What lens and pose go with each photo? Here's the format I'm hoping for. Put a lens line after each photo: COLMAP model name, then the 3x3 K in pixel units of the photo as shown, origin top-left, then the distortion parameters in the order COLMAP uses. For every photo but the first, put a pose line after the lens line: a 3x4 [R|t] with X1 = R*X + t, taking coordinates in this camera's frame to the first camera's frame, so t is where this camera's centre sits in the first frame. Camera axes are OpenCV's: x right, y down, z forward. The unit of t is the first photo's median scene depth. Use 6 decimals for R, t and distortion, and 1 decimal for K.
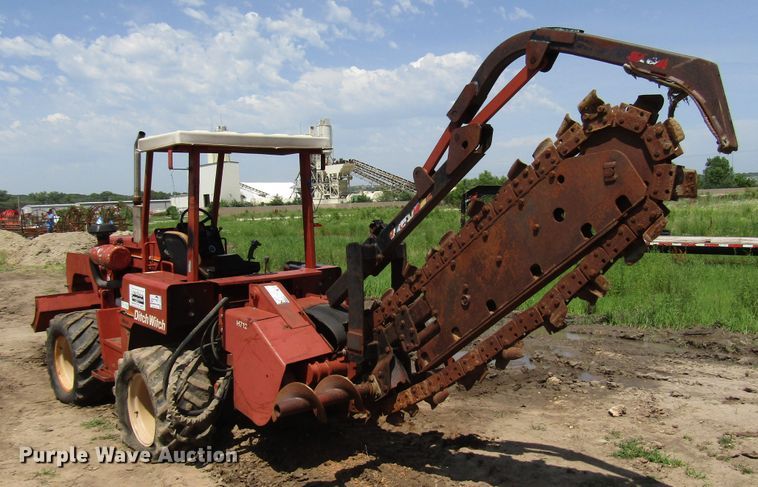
lens RADIAL K [[673.6, 0, 361.2], [0, 673.6, 274.5], [0, 0, 1]] dist [0.012115, -0.002378]
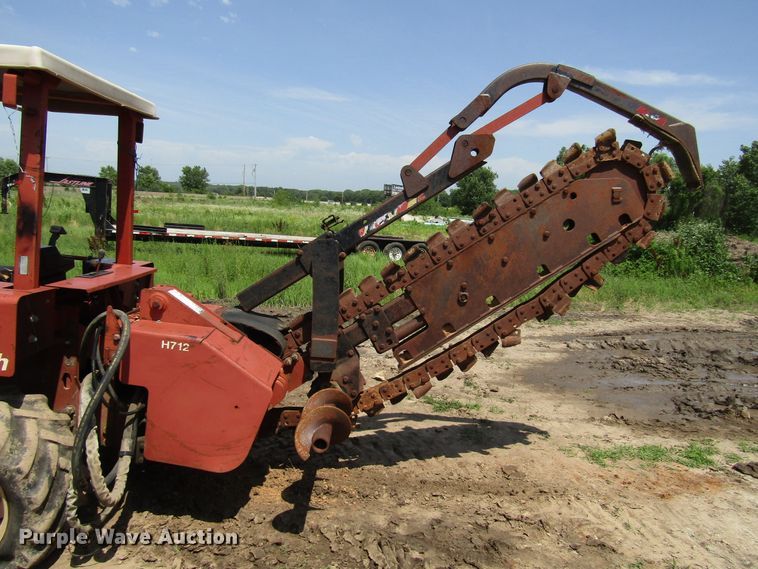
lens RADIAL K [[541.6, 0, 373.8], [0, 541.6, 290.3], [0, 0, 1]] dist [0.000422, -0.005232]
pose [[0.629710, -0.047292, 0.775390, -0.529756], [0.002376, 0.998258, 0.058955, -0.021639], [-0.776827, -0.035282, 0.628725, 0.495919]]
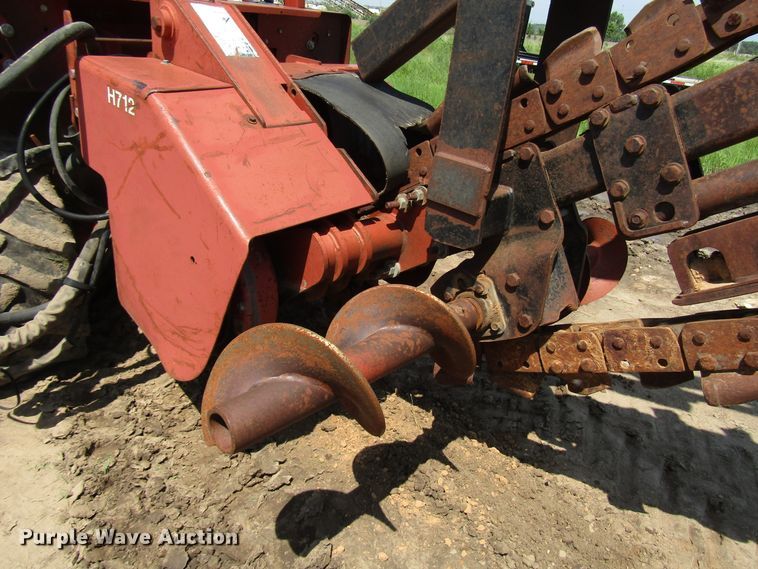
lens RADIAL K [[541.6, 0, 377.8], [0, 541.6, 283.0], [0, 0, 1]] dist [0.000422, -0.005232]
pose [[0.986193, 0.056395, 0.155702, -0.089462], [-0.105869, 0.937698, 0.330929, 0.059854], [-0.127339, -0.342844, 0.930721, 0.736419]]
